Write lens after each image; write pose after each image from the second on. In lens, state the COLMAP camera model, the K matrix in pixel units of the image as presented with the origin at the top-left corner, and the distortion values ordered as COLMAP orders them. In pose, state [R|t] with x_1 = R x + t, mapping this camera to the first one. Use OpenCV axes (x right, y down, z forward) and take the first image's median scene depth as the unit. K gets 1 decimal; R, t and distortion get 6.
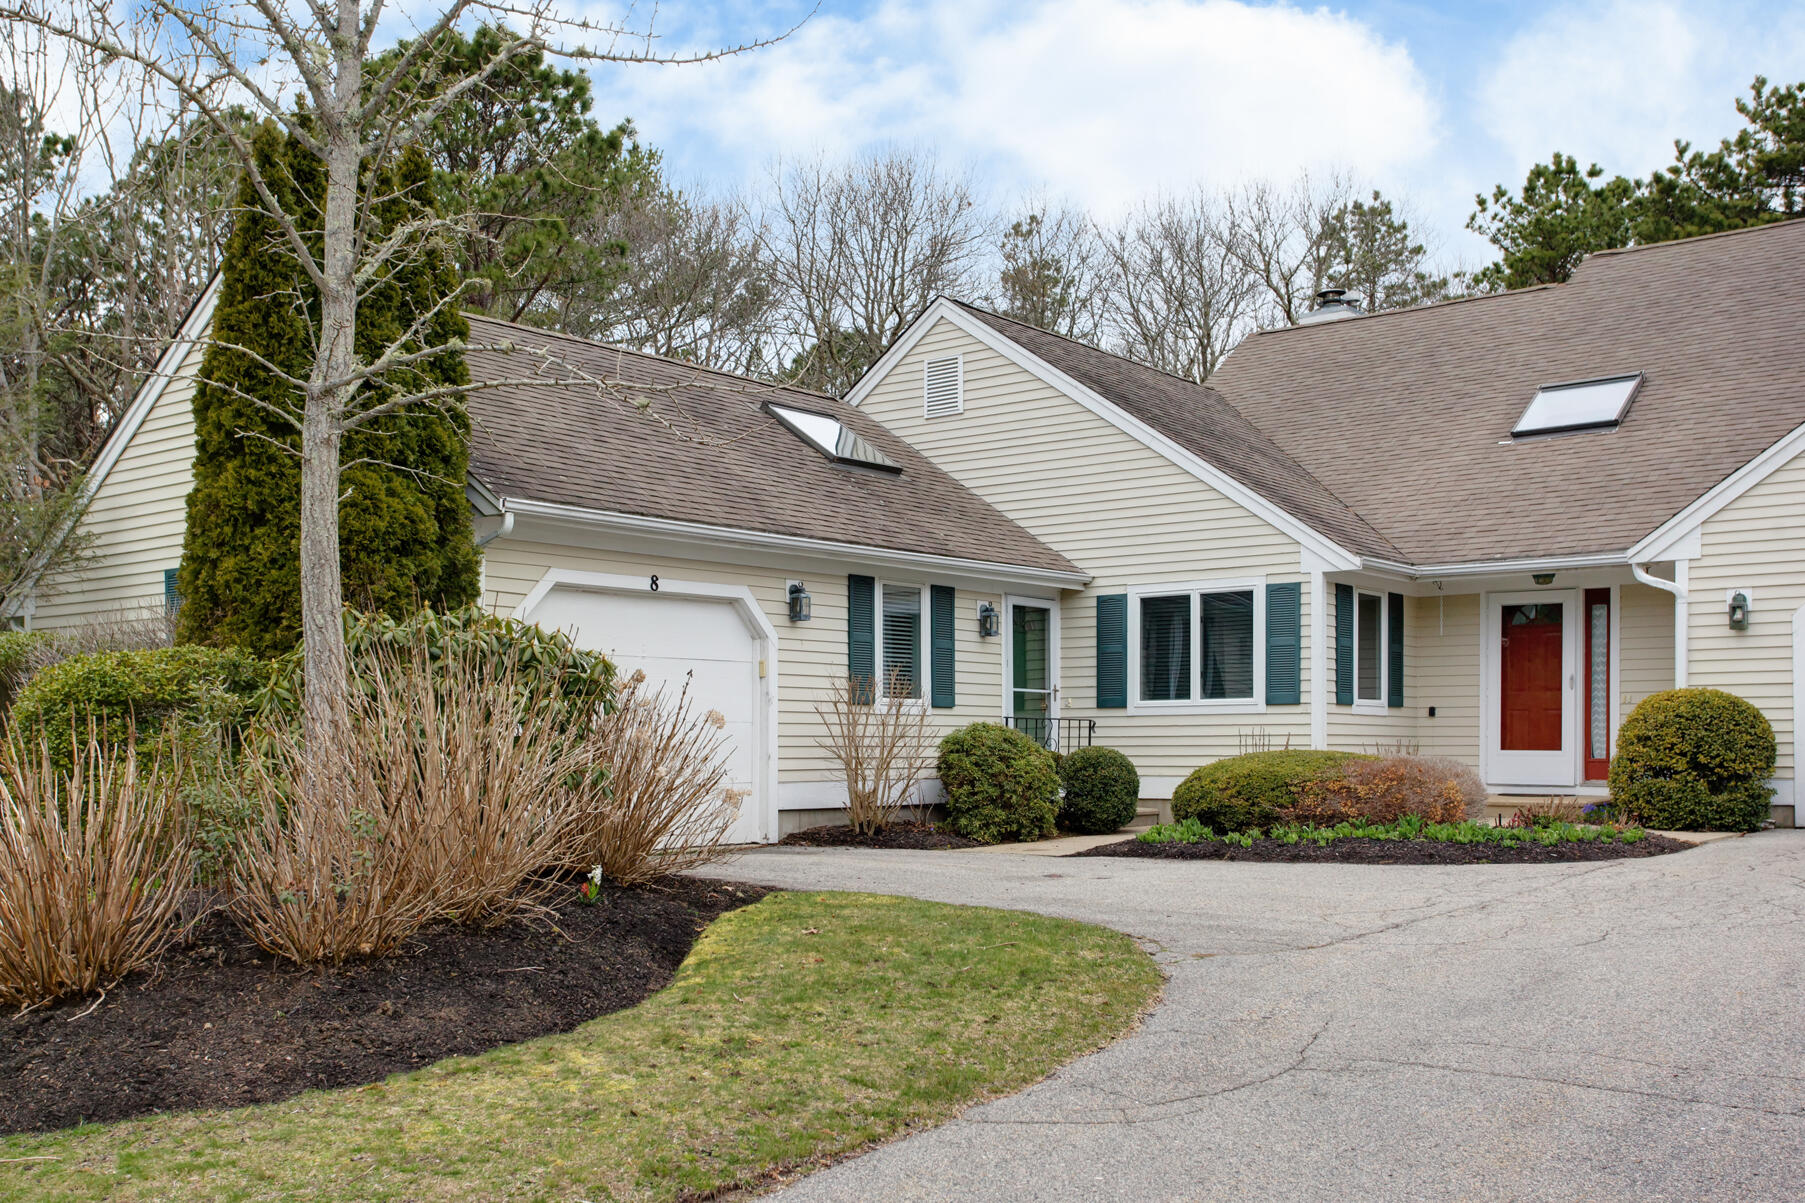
lens RADIAL K [[1775.1, 0, 902.1], [0, 1775.1, 660.9], [0, 0, 1]] dist [0.007570, 0.009812]
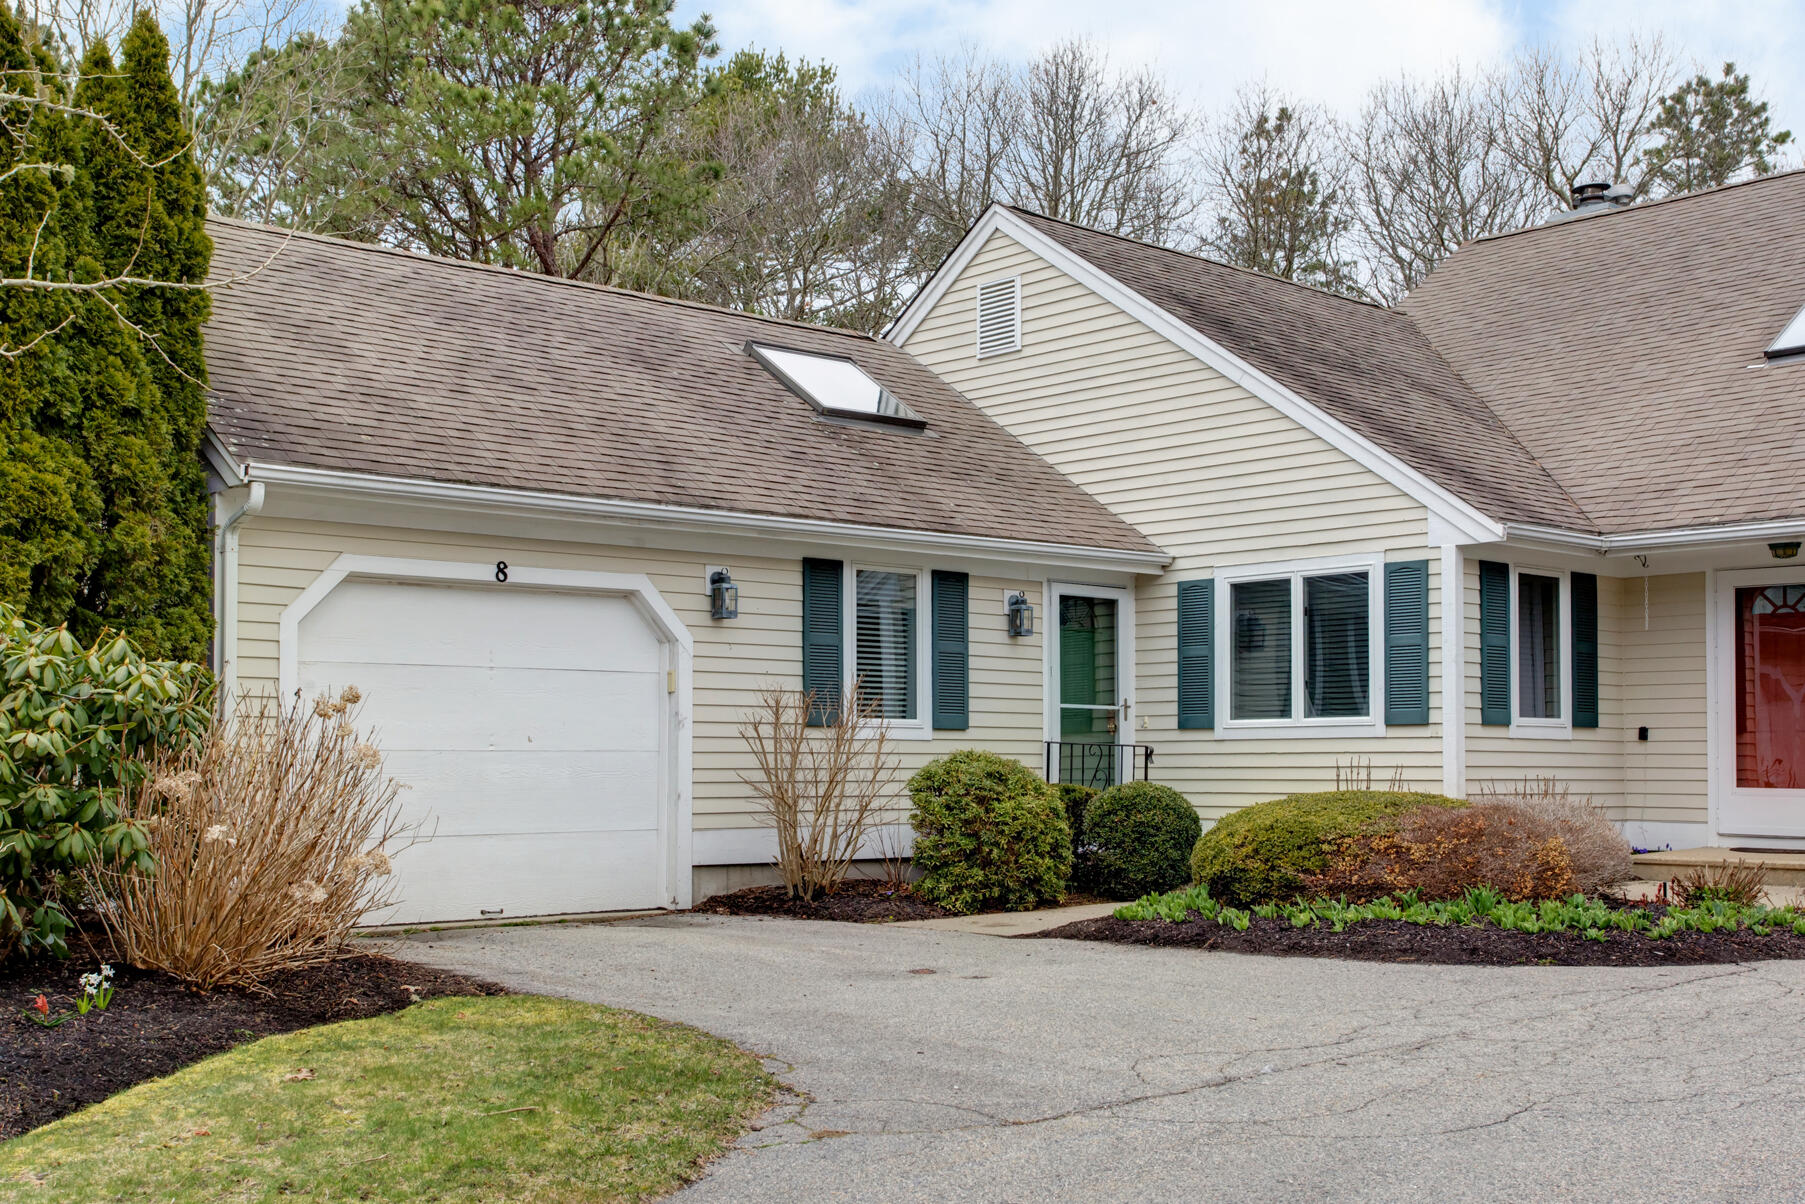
lens RADIAL K [[2053.5, 0, 902.5], [0, 2053.5, 602.0], [0, 0, 1]] dist [-0.007444, 0.211984]
pose [[0.986870, -0.011189, -0.161131, 0.144431], [0.006261, 0.999498, -0.031063, -0.001502], [0.161398, 0.029647, 0.986444, 0.119736]]
